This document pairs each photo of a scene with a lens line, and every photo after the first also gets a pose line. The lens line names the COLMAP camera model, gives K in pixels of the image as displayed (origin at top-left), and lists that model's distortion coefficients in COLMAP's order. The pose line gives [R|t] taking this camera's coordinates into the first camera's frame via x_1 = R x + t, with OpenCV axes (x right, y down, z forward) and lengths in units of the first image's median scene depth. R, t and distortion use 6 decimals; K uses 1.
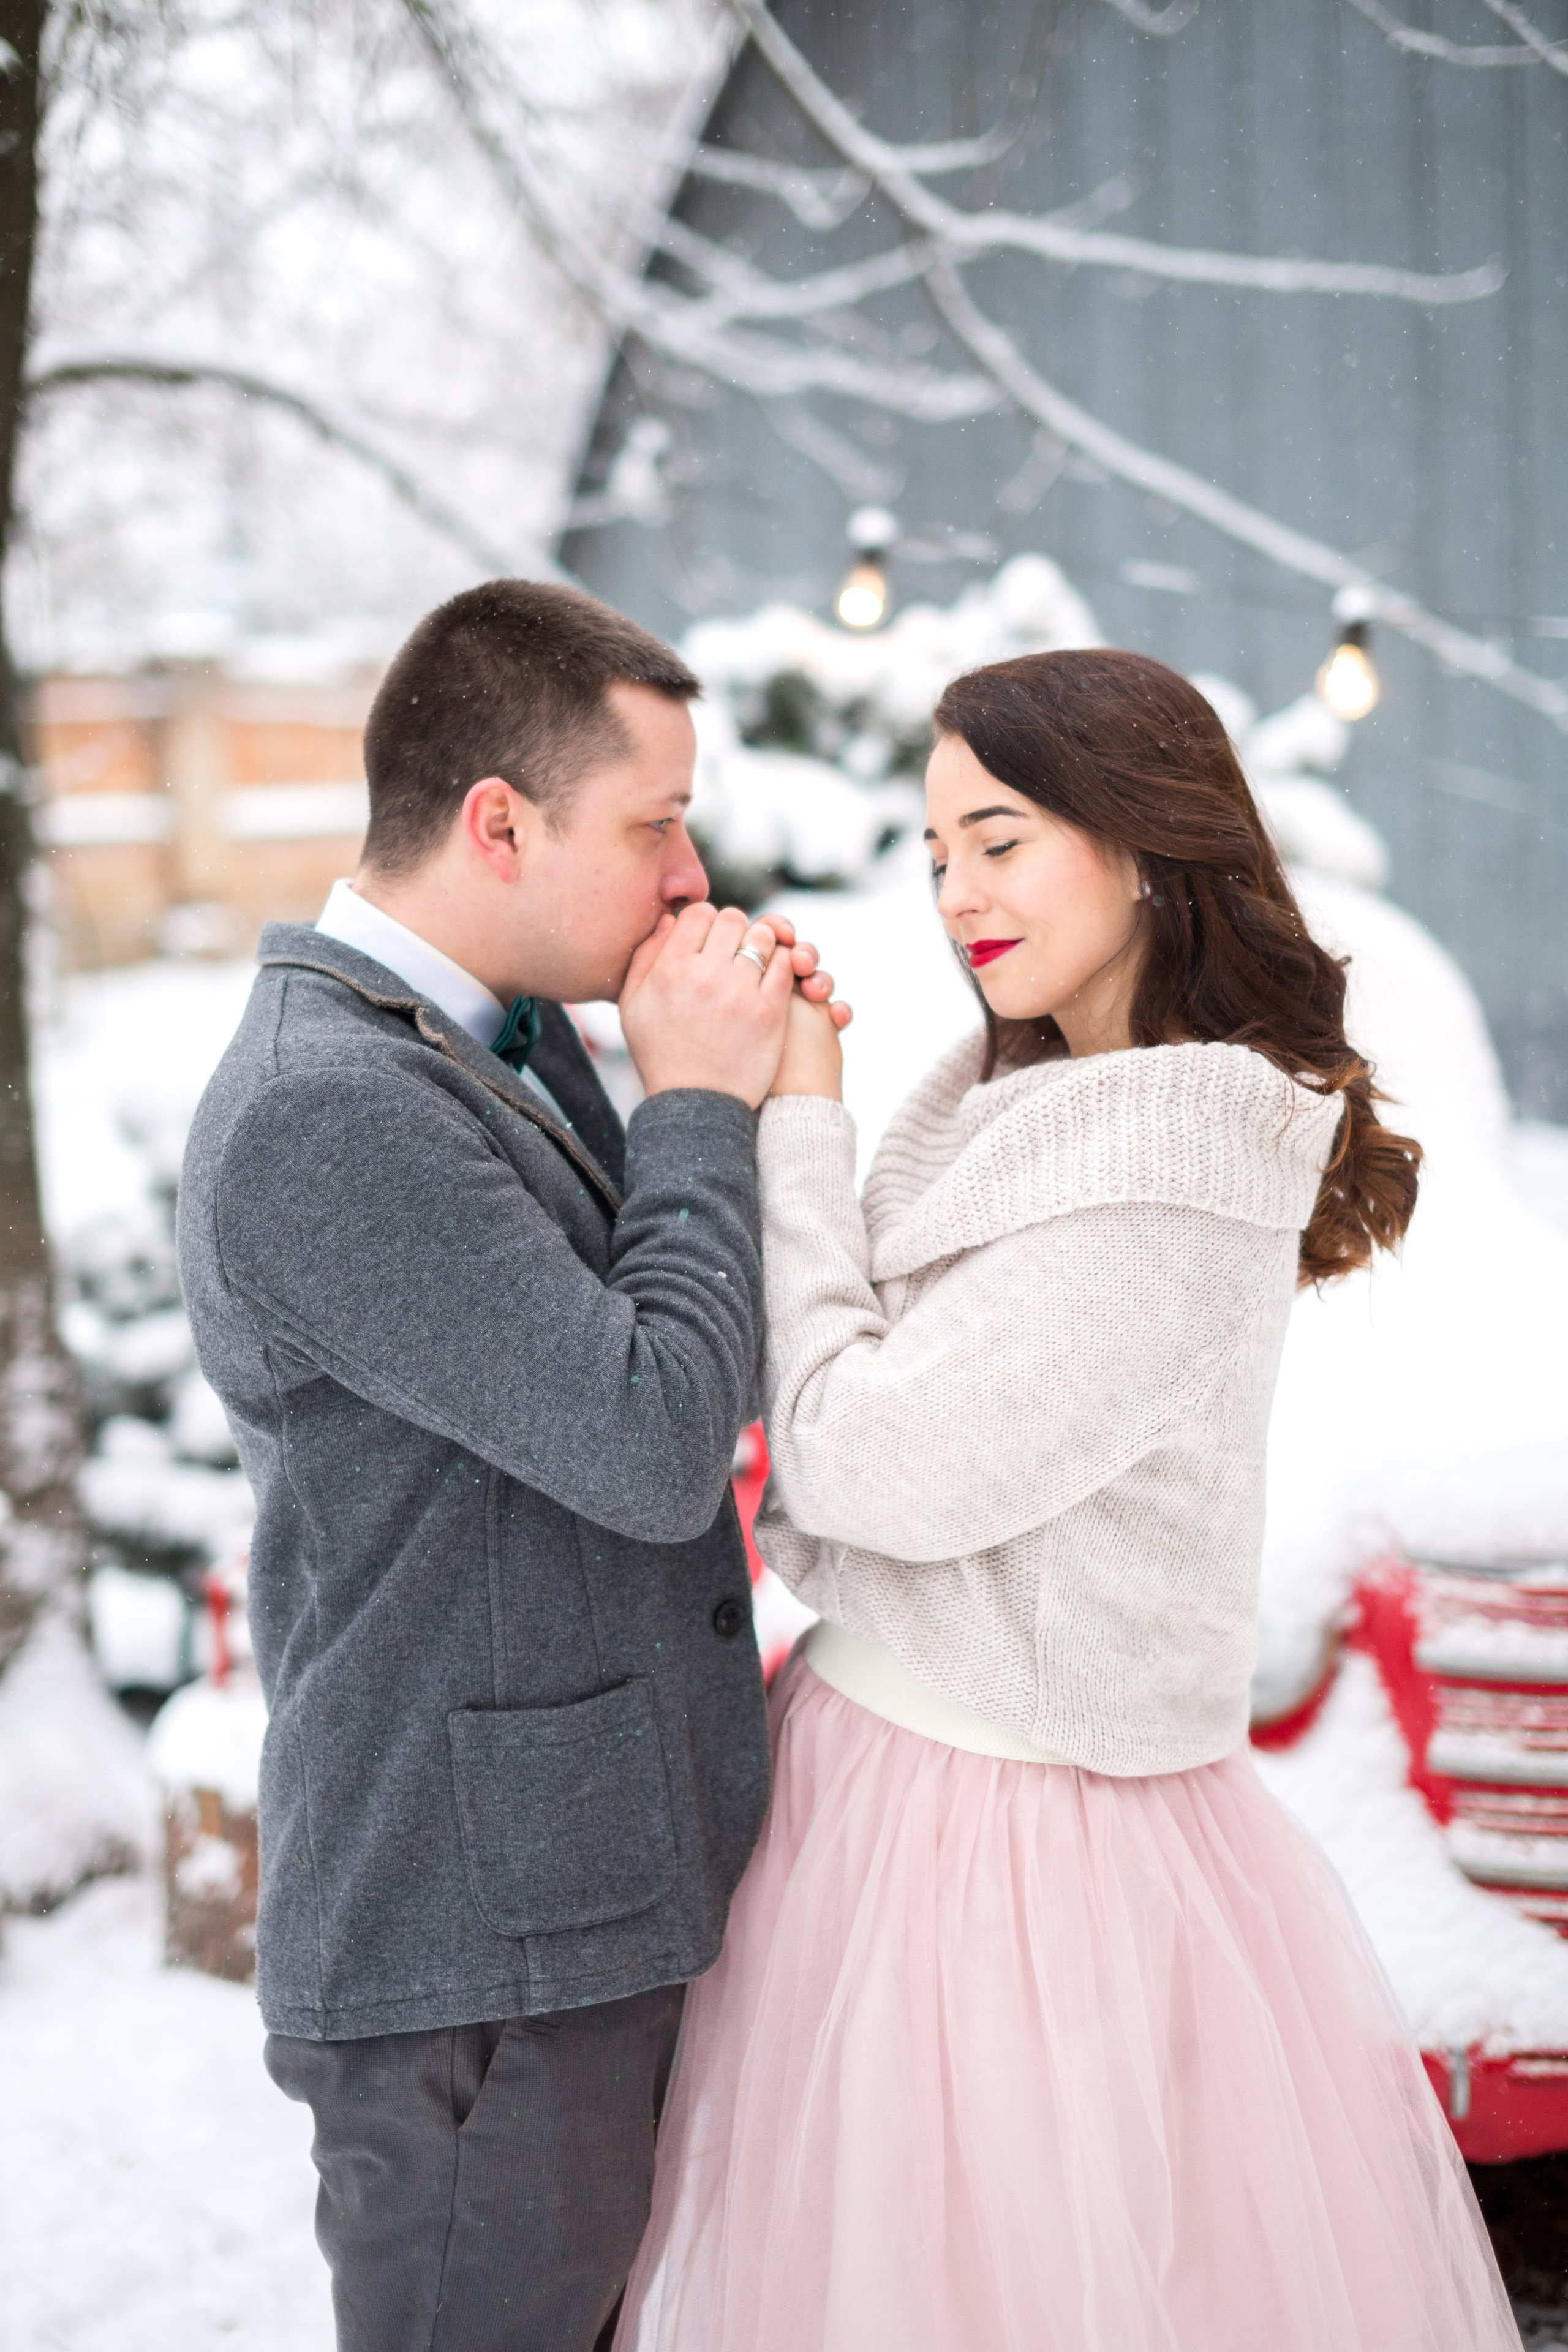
lens RADIAL K [[3308.0, 0, 784.0], [0, 3308.0, 1176.0], [0, 0, 1]] dist [-0.045731, -0.118446]
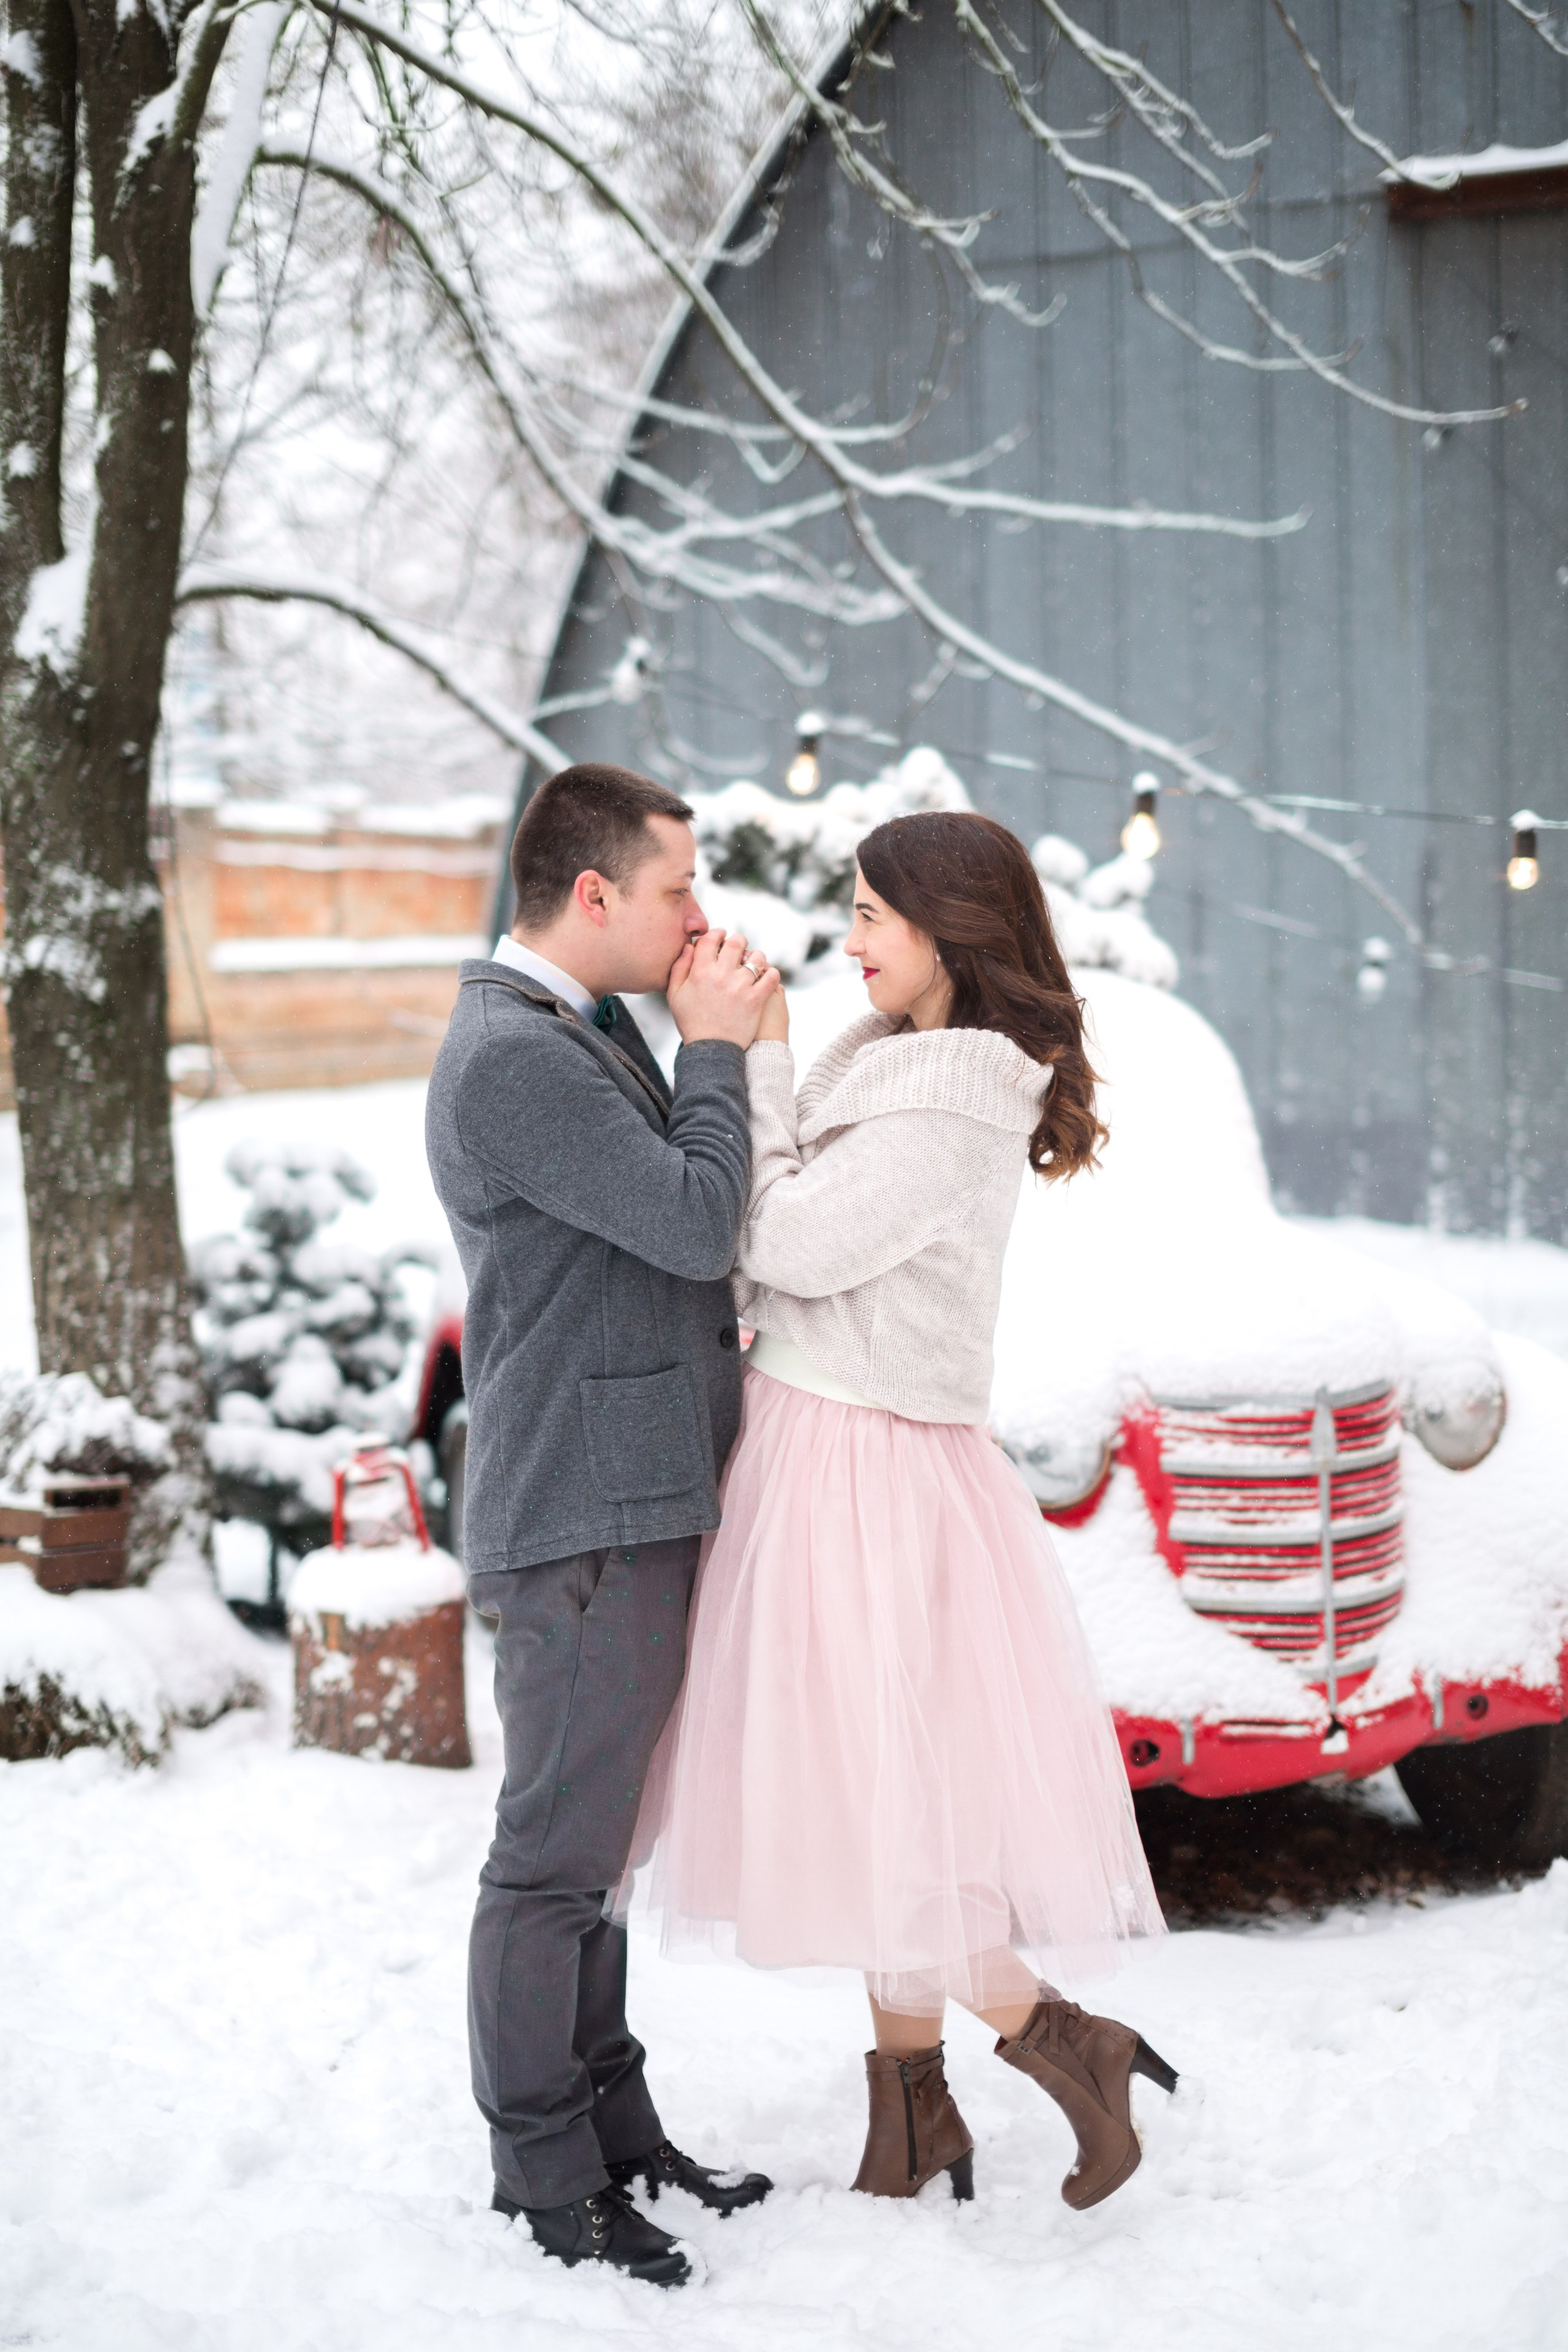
lens RADIAL K [[3244.5, 0, 784.0], [0, 3244.5, 1176.0], [0, 0, 1]] dist [-0.180971, 0.435991]
pose [[0.999769, 0.005144, 0.020856, -0.015852], [-0.004210, 0.998996, -0.044599, 0.078072], [-0.021064, 0.044501, 0.998787, -0.502335]]
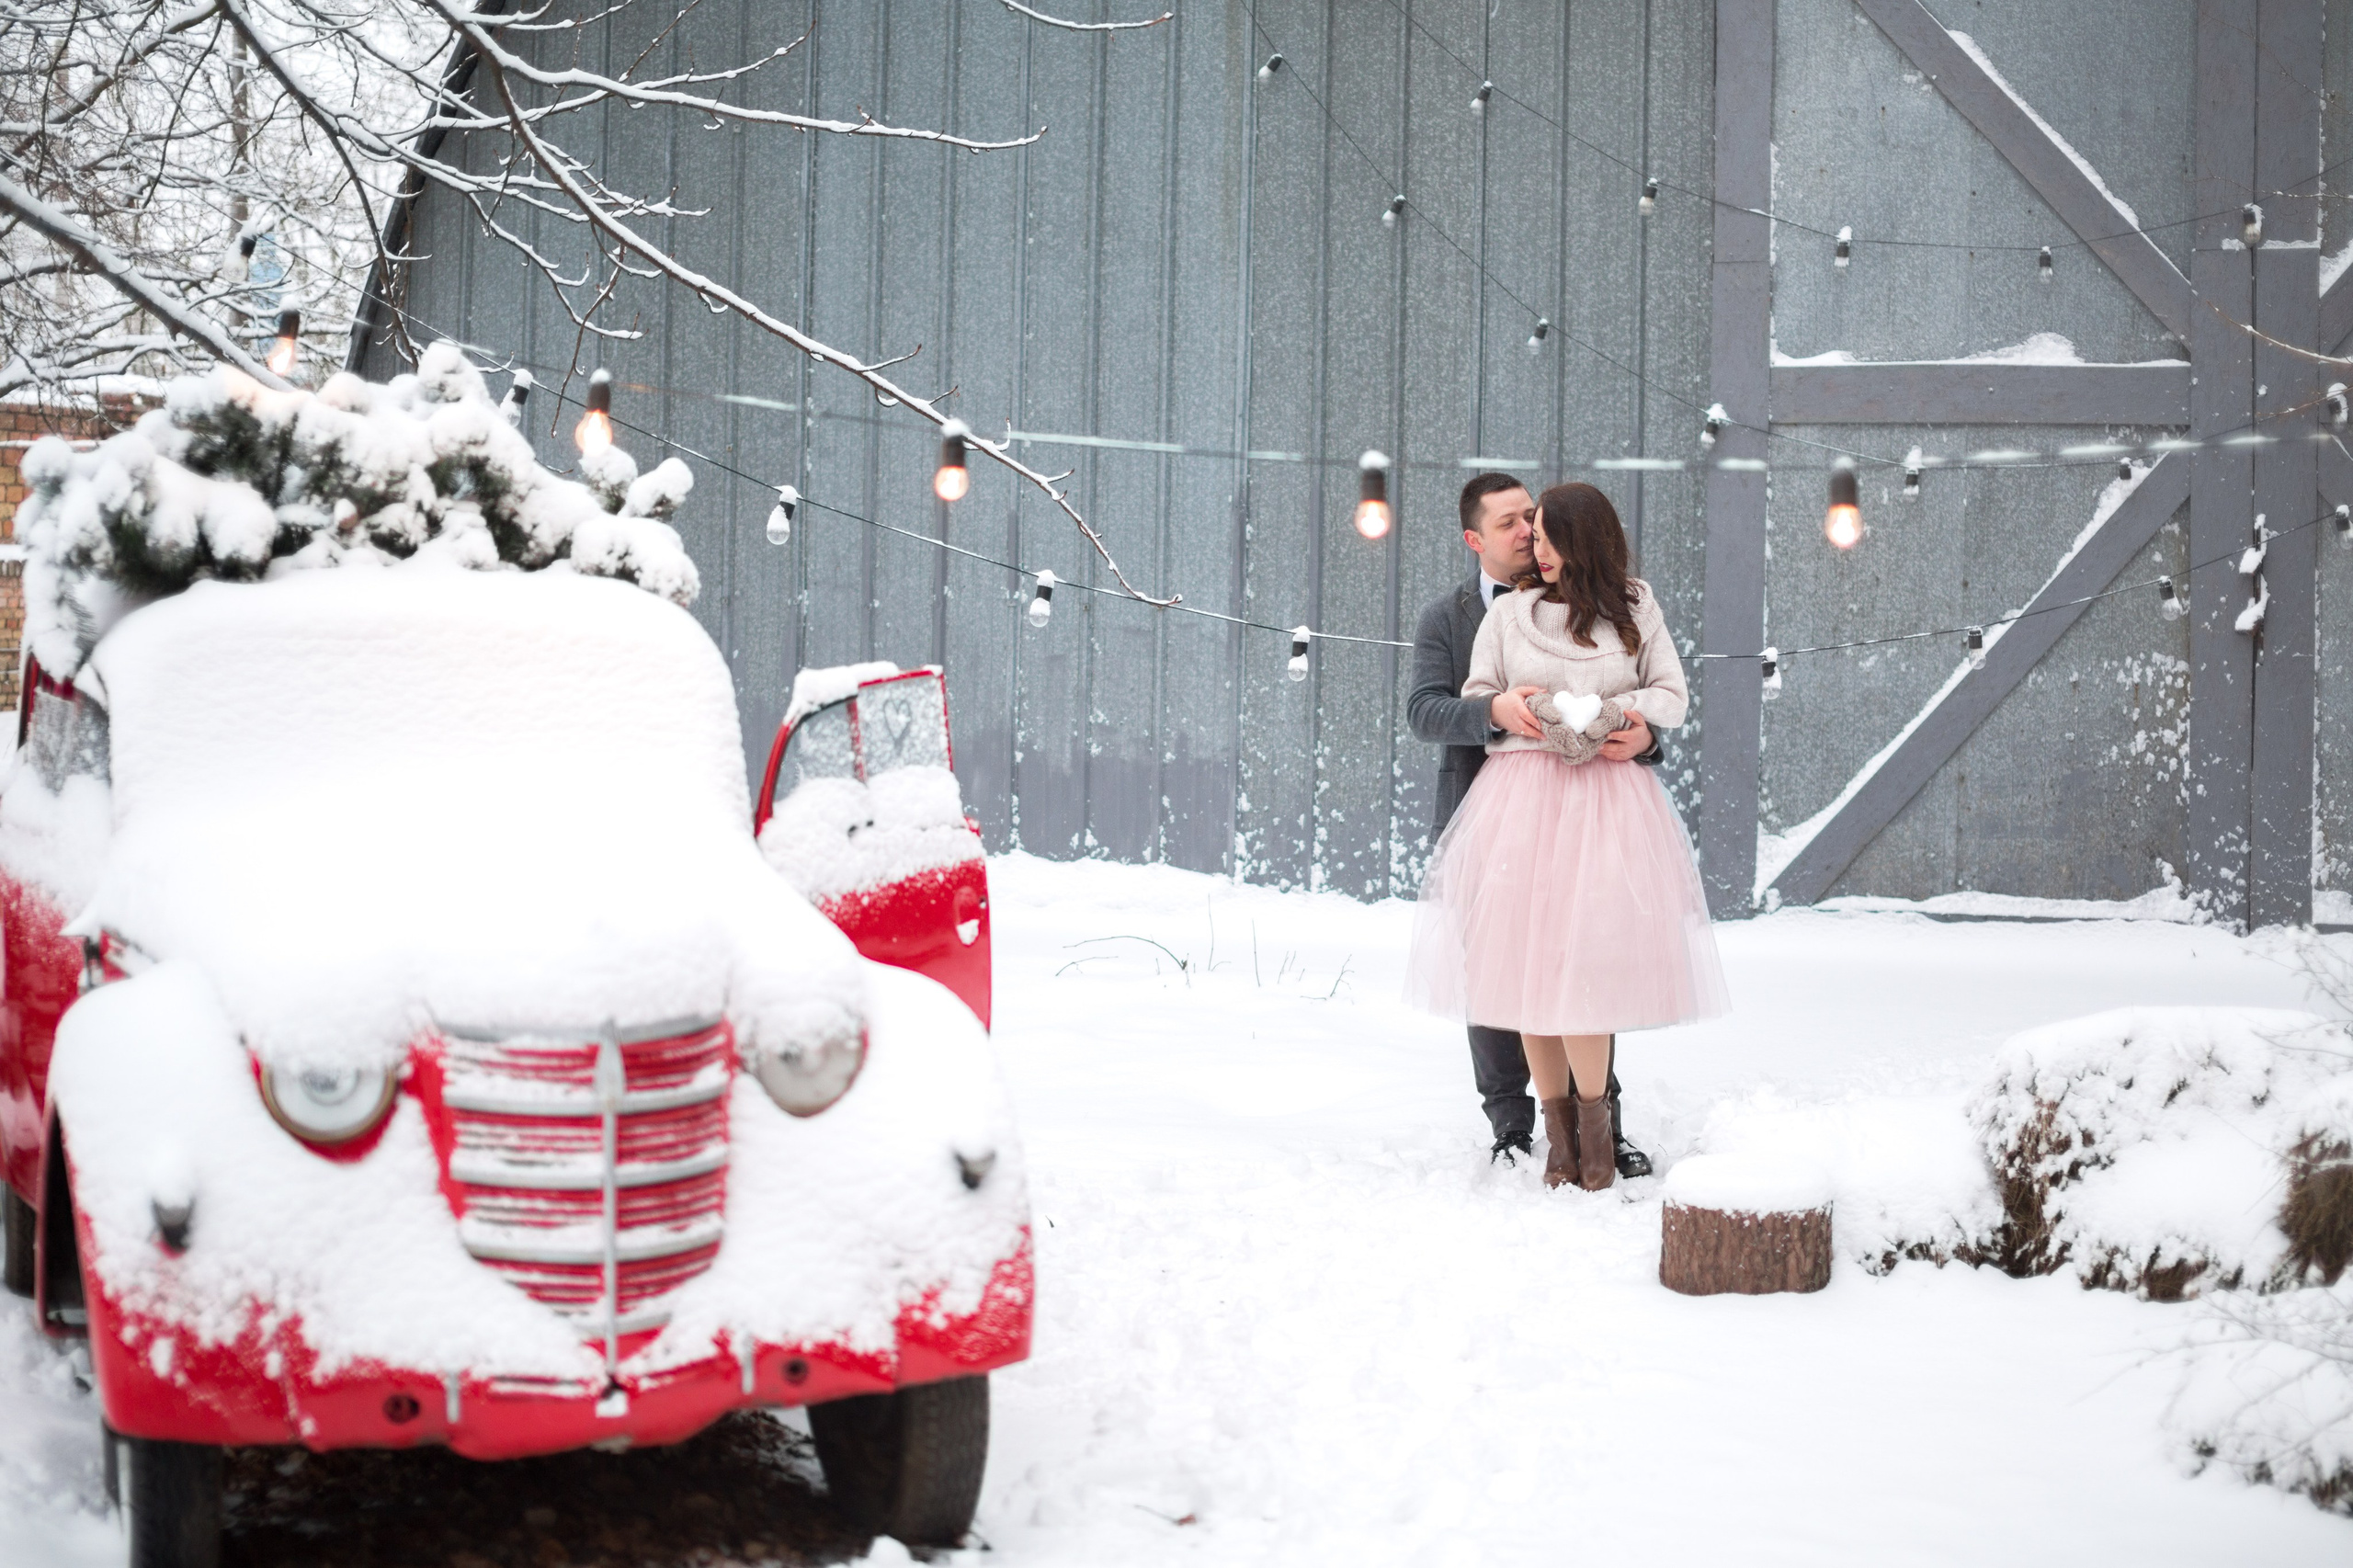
lens RADIAL K [[3214.6, 0, 1176.5], [0, 3214.6, 784.0], [0, 0, 1]] dist [-0.122214, 0.181951]
pose [[0.993230, 0.043915, 0.107545, 0.348817], [-0.037989, 0.997677, -0.056541, 0.075264], [-0.109778, 0.052073, 0.992591, -0.409328]]
